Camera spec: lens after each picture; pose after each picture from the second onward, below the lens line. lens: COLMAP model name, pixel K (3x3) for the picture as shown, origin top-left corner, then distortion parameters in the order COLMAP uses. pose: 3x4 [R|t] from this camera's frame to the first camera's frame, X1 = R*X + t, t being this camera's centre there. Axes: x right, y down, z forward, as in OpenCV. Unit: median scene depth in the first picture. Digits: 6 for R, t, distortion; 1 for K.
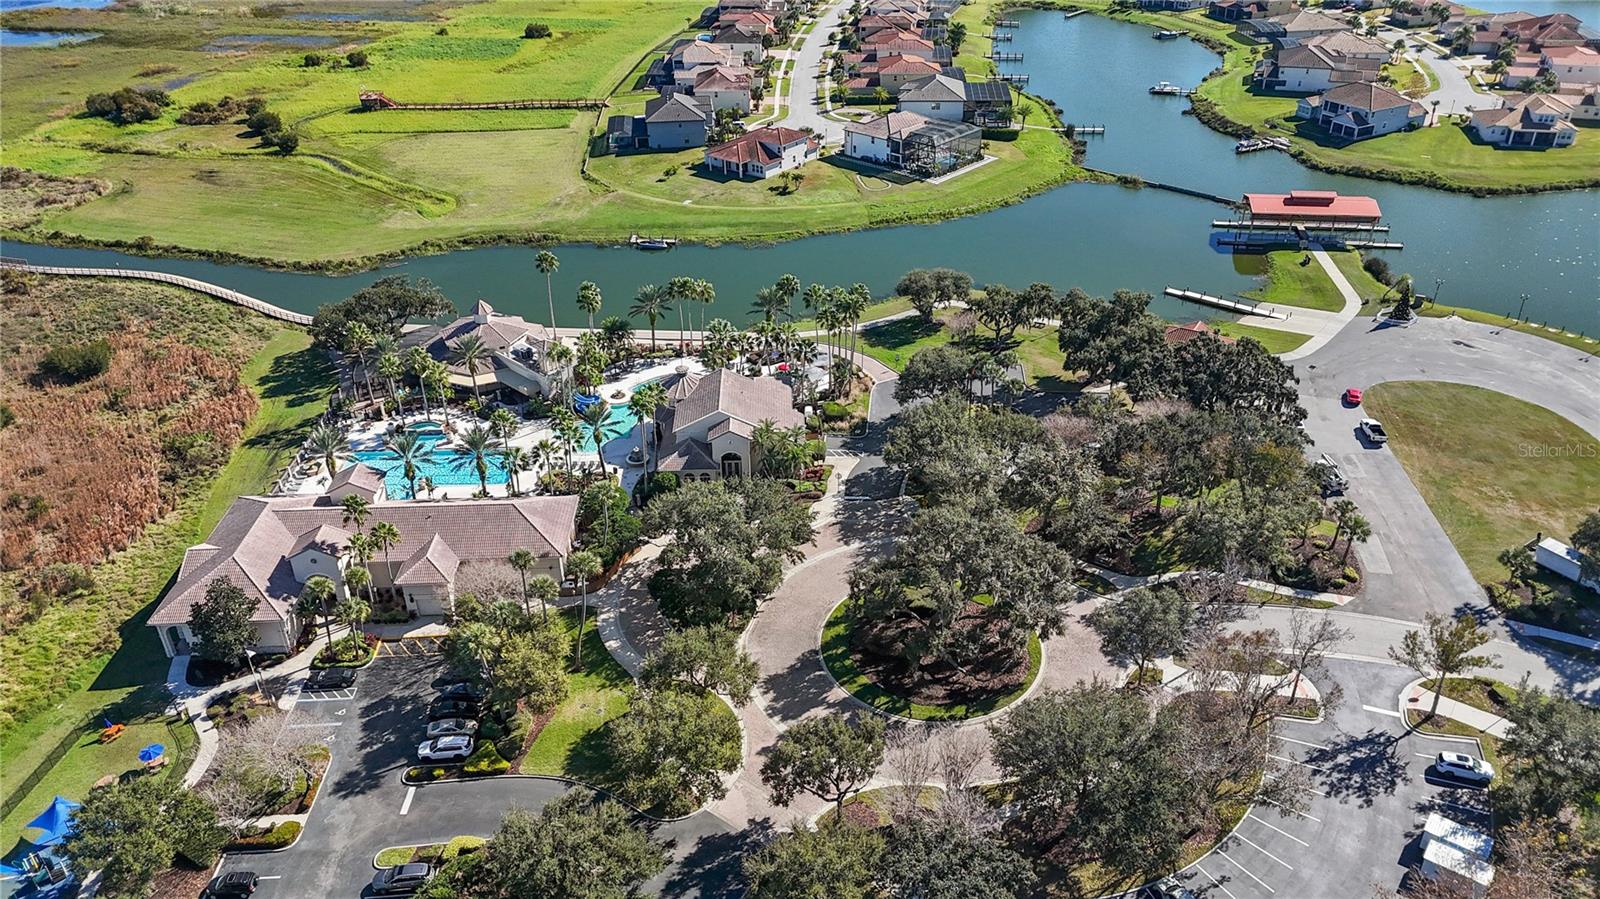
lens RADIAL K [[1198.9, 0, 803.5], [0, 1198.9, 448.7], [0, 0, 1]] dist [0.064040, -0.060606]
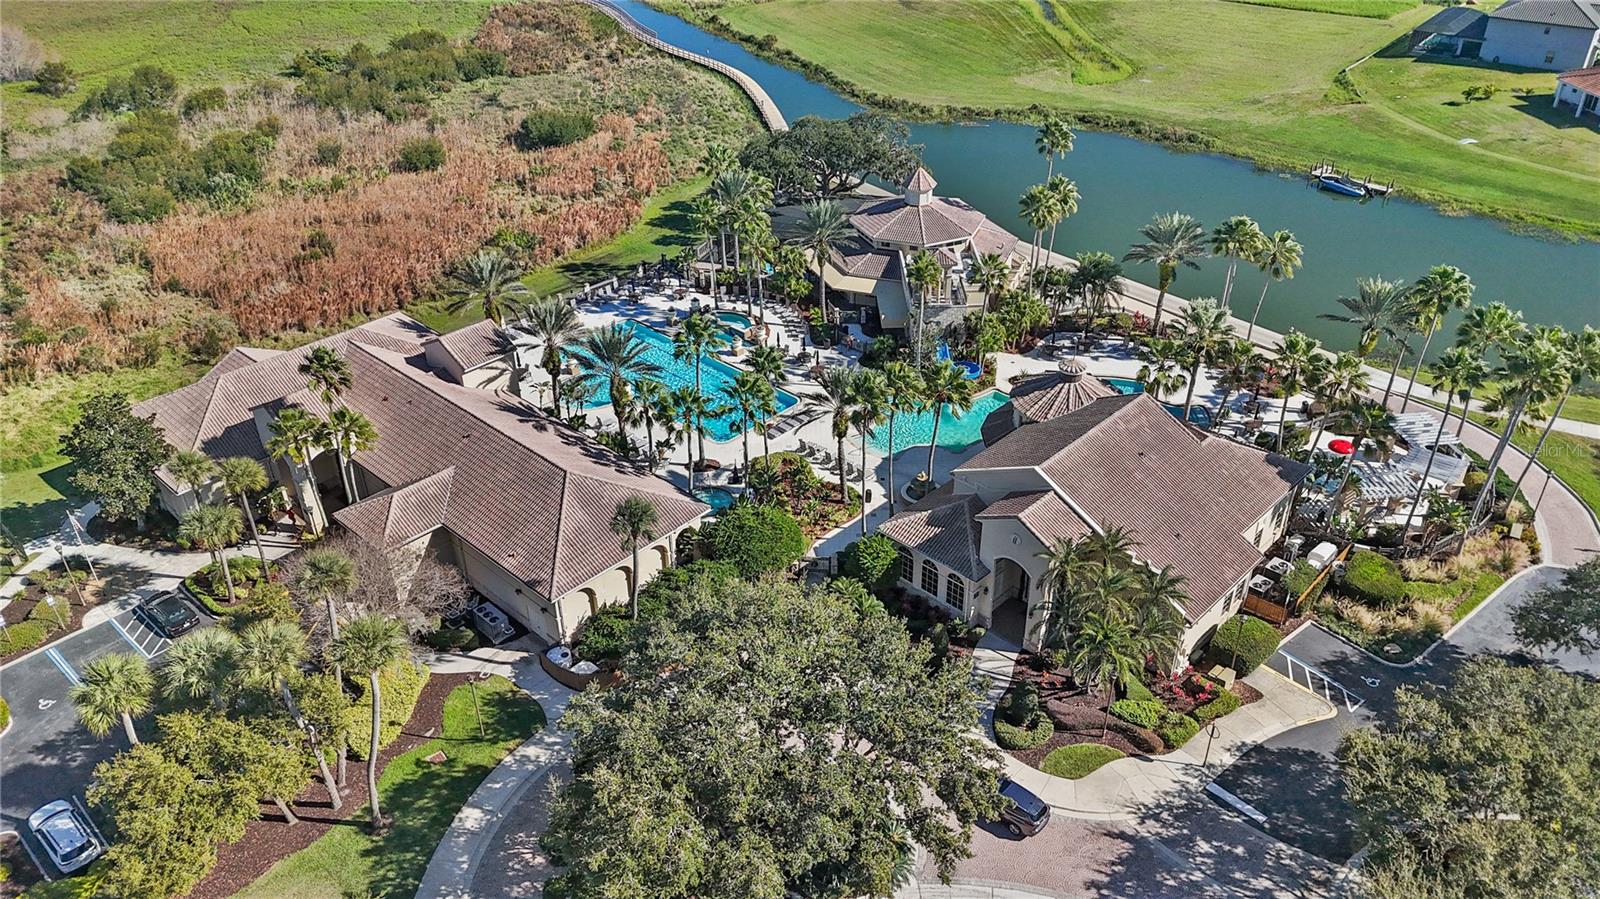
lens RADIAL K [[1198.9, 0, 794.8], [0, 1198.9, 447.9], [0, 0, 1]] dist [0.064040, -0.060606]
pose [[0.704517, 0.378690, -0.600208, 0.122127], [-0.355701, 0.920258, 0.163102, -0.071540], [0.614111, 0.098587, 0.783038, 0.516072]]
